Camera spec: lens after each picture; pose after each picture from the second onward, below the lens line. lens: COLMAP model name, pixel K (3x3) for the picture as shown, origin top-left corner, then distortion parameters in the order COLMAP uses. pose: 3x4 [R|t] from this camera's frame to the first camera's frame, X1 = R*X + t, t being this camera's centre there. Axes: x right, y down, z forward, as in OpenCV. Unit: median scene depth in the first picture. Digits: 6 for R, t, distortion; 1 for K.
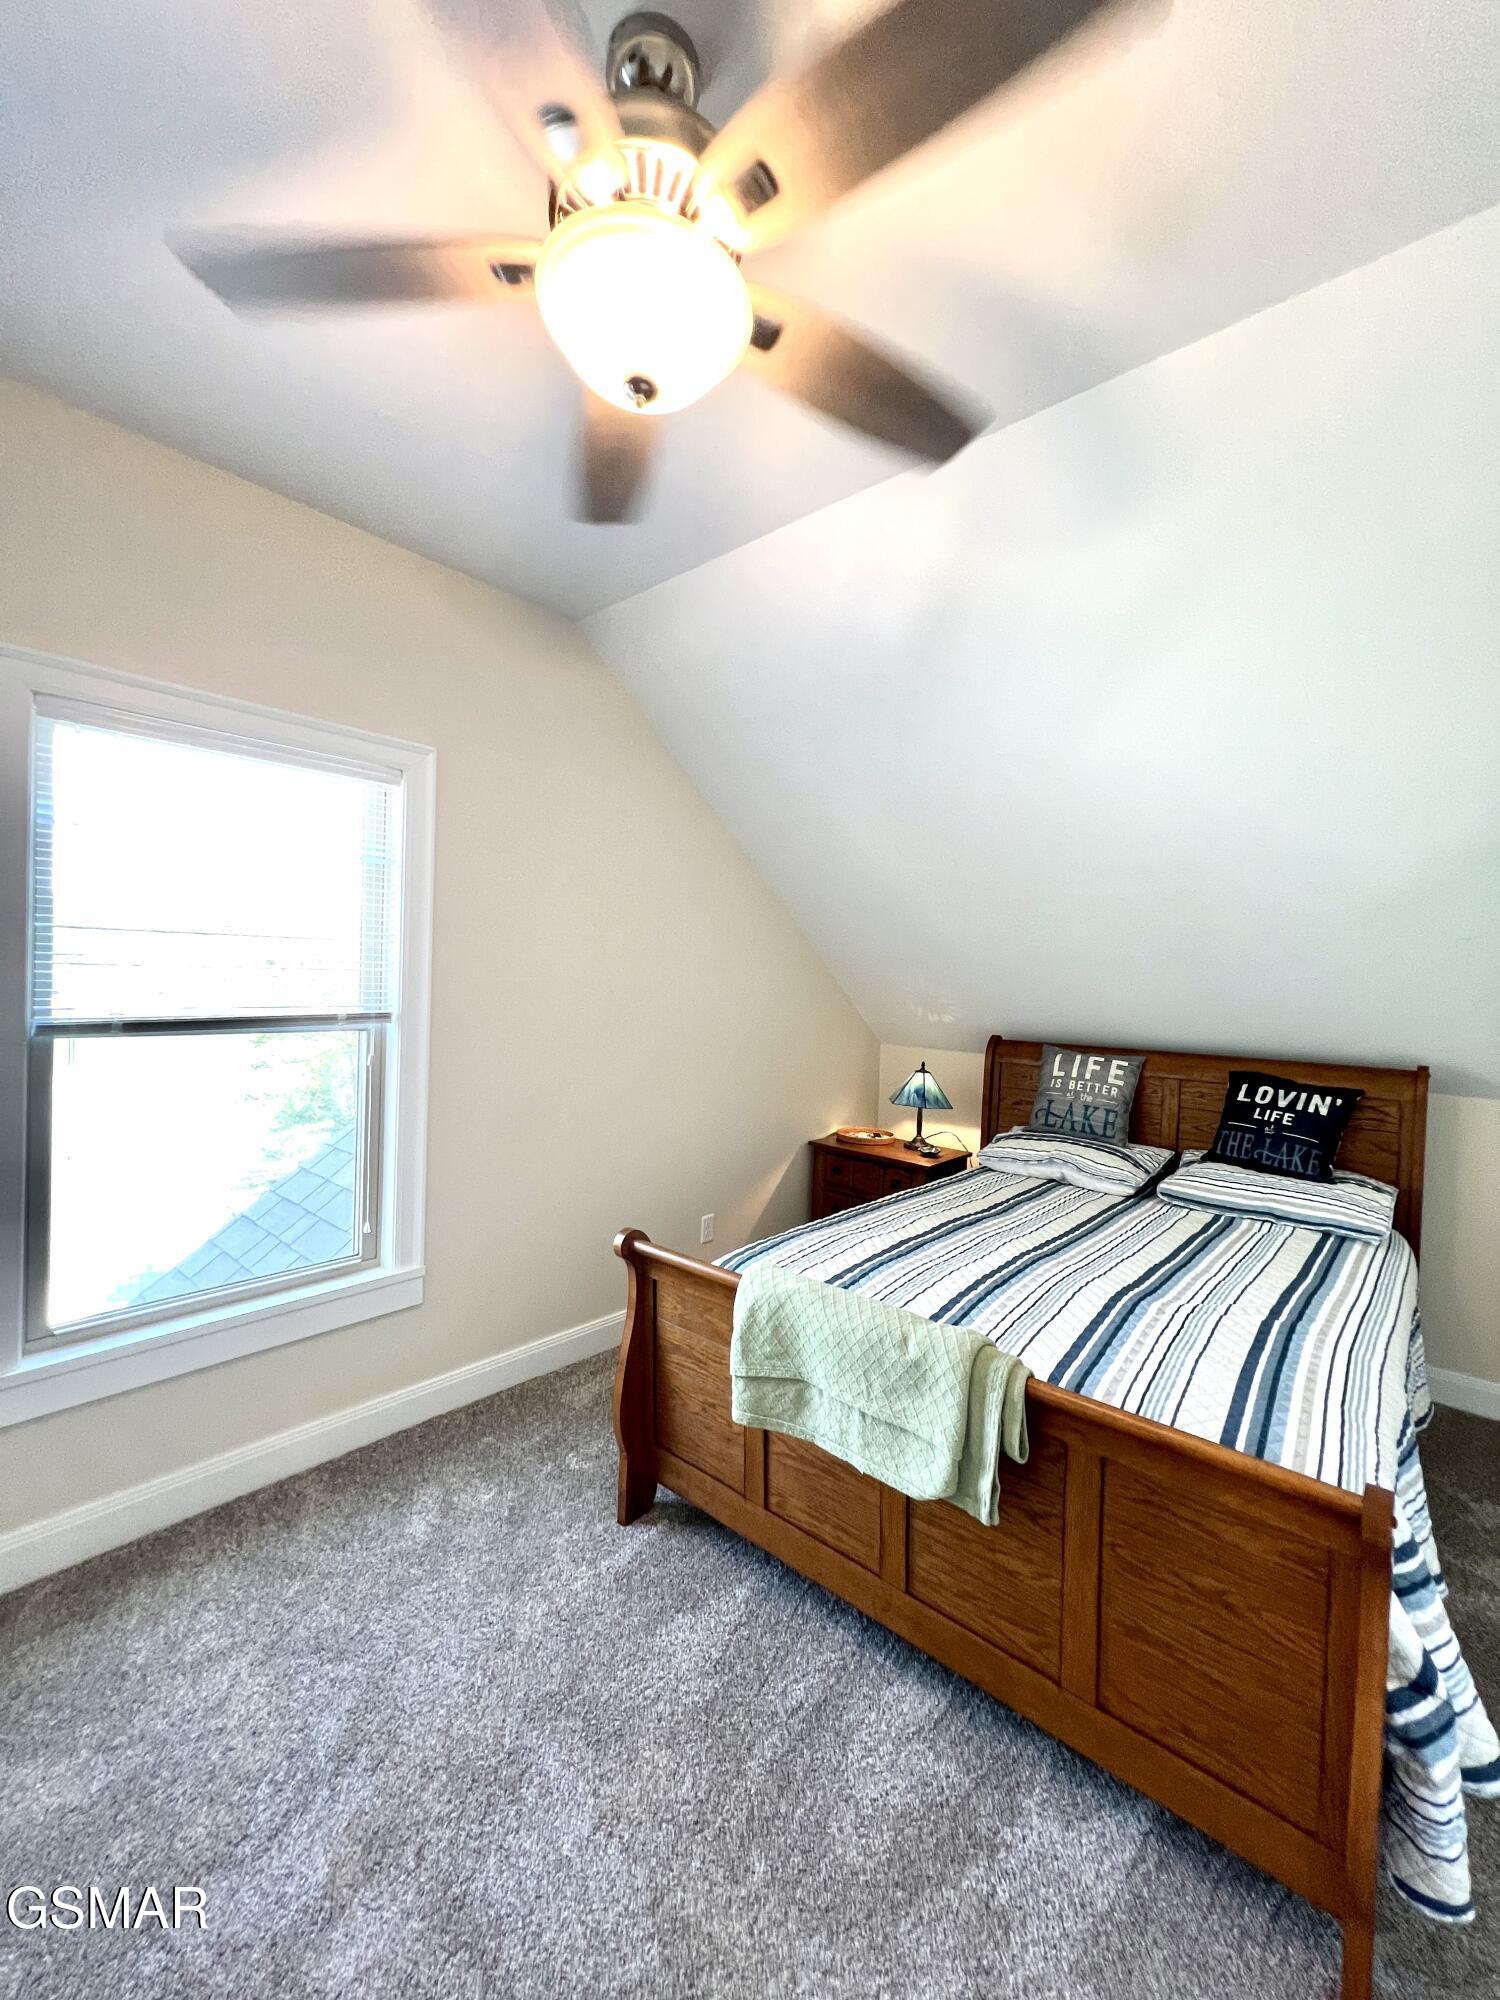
lens RADIAL K [[800.3, 0, 750.1], [0, 800.3, 993.5], [0, 0, 1]] dist [-0.002654, 0.000133]
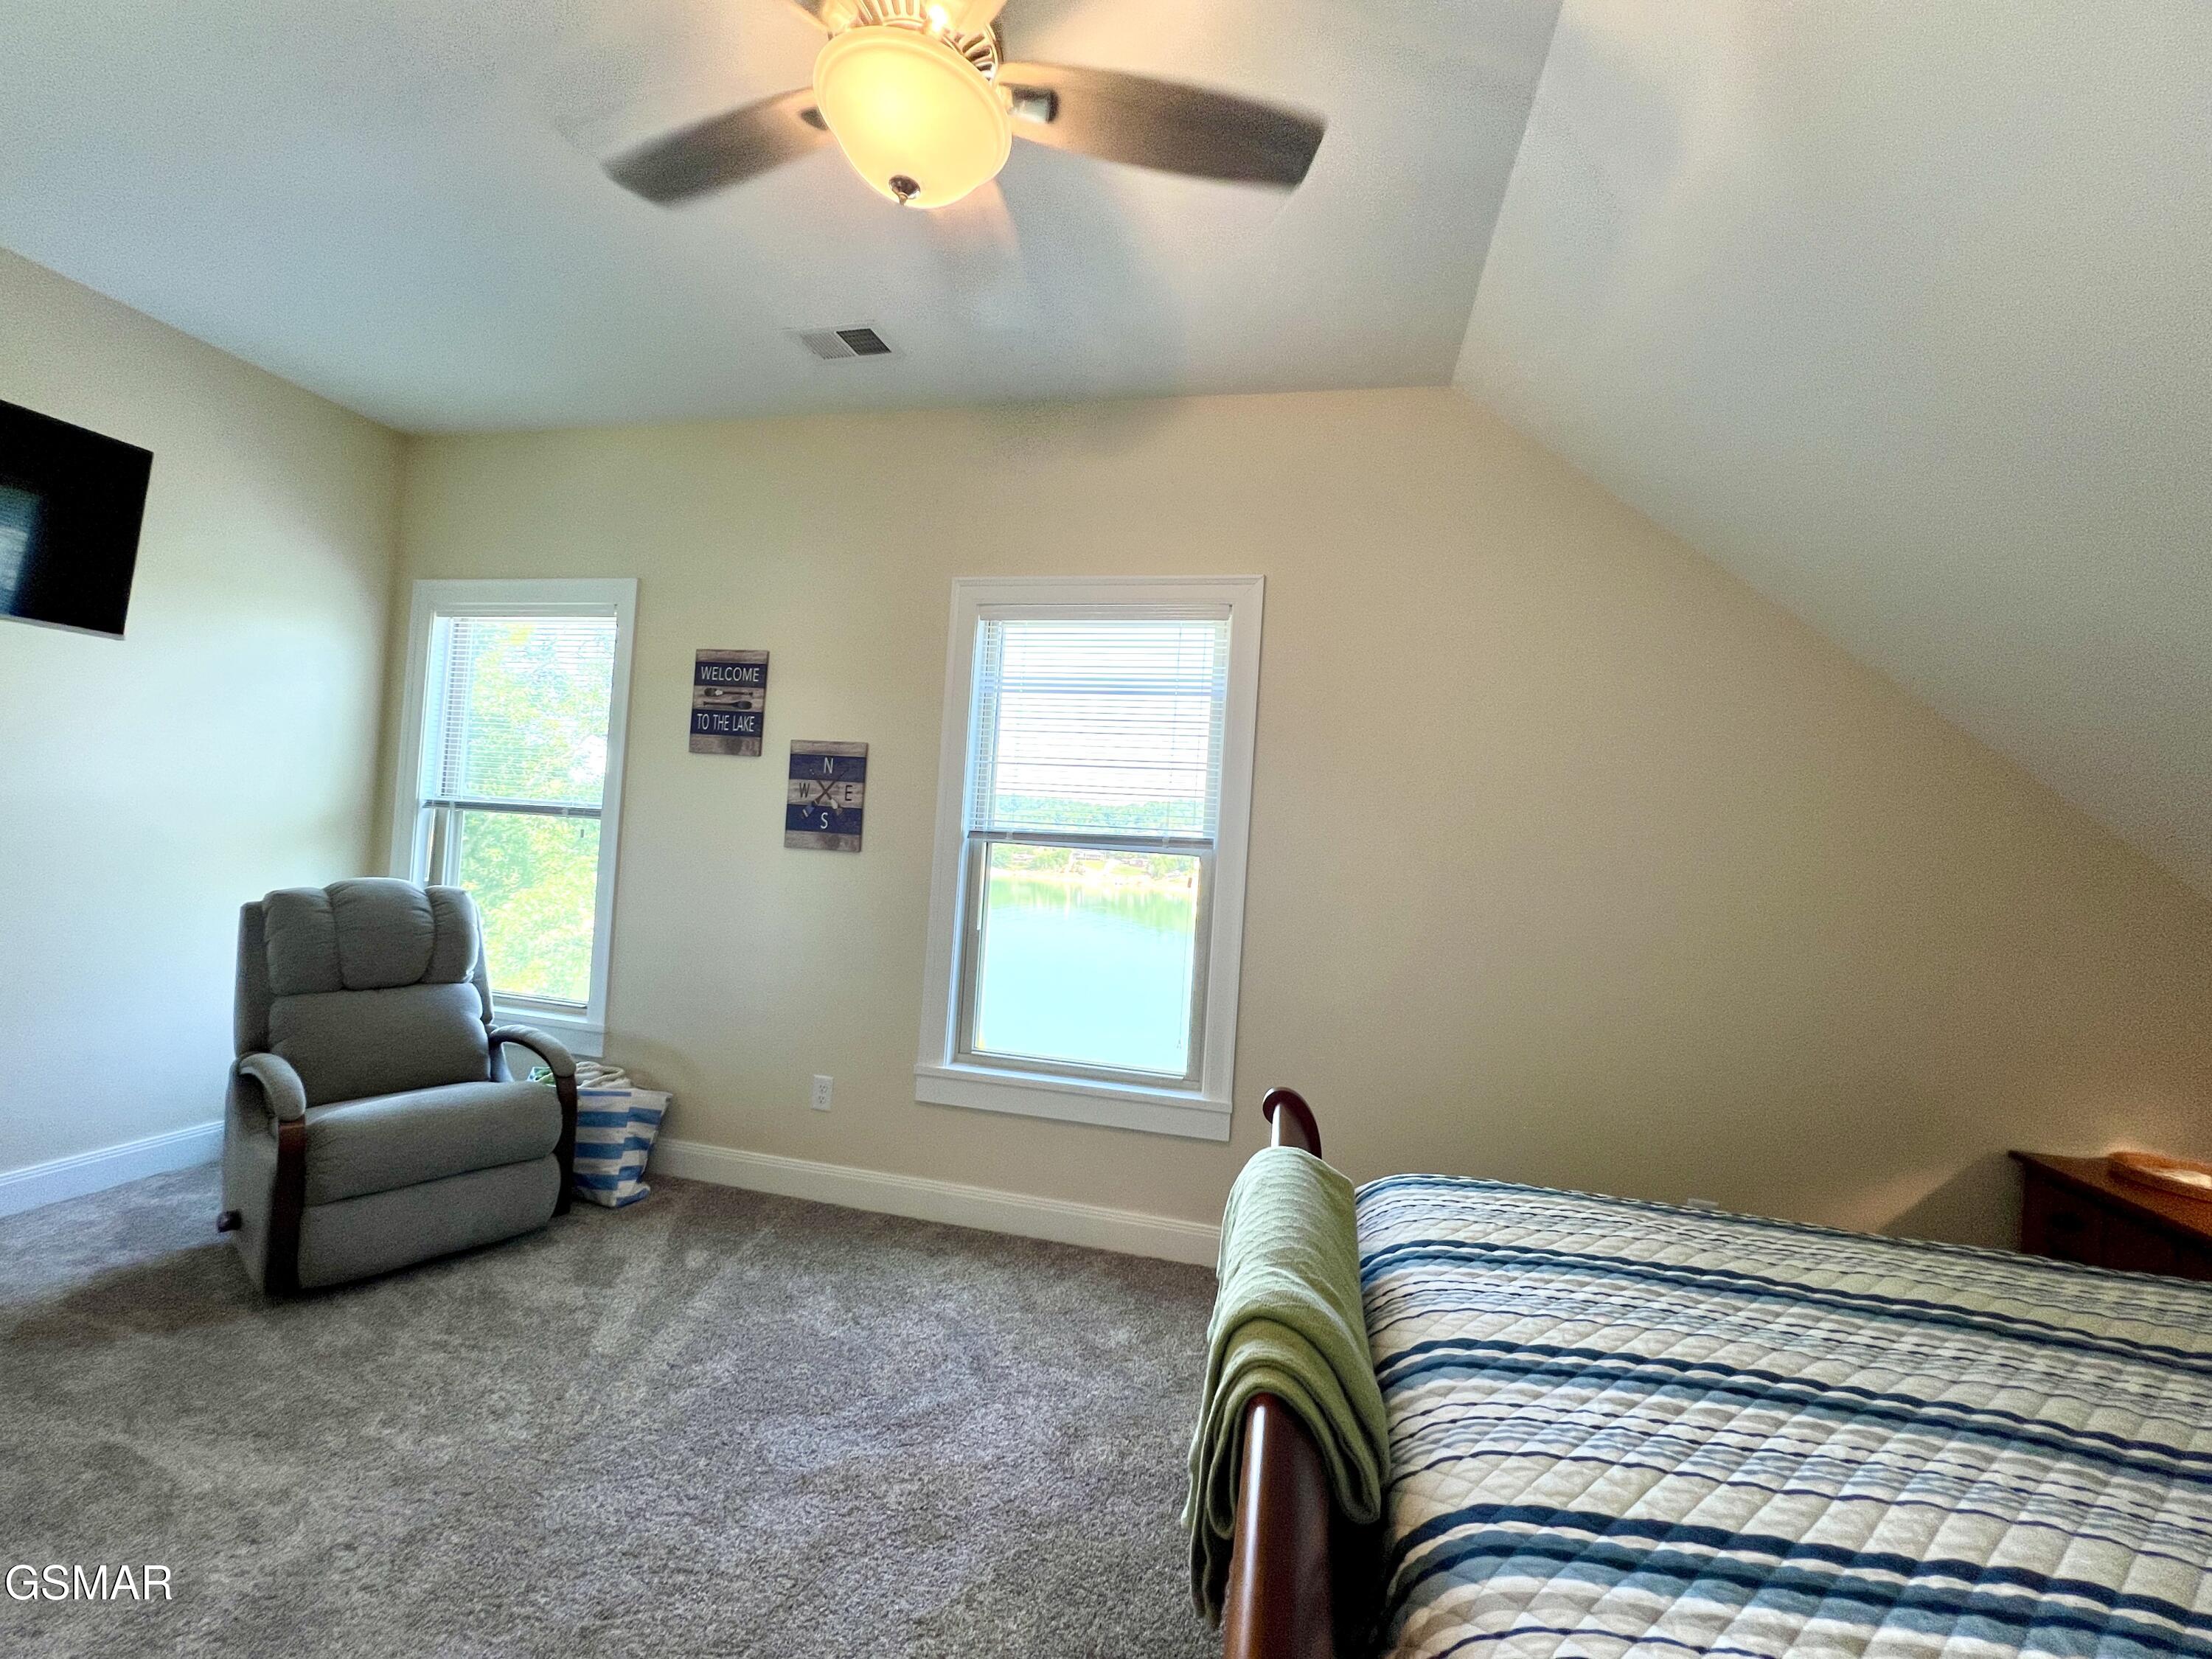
lens RADIAL K [[887.1, 0, 1104.6], [0, 887.1, 822.1], [0, 0, 1]] dist [-0.004709, 0.000909]
pose [[0.474191, -0.022891, -0.880124, 0.510871], [-0.068109, 0.995713, -0.062592, 0.086289], [0.877784, 0.089625, 0.470599, 0.361196]]
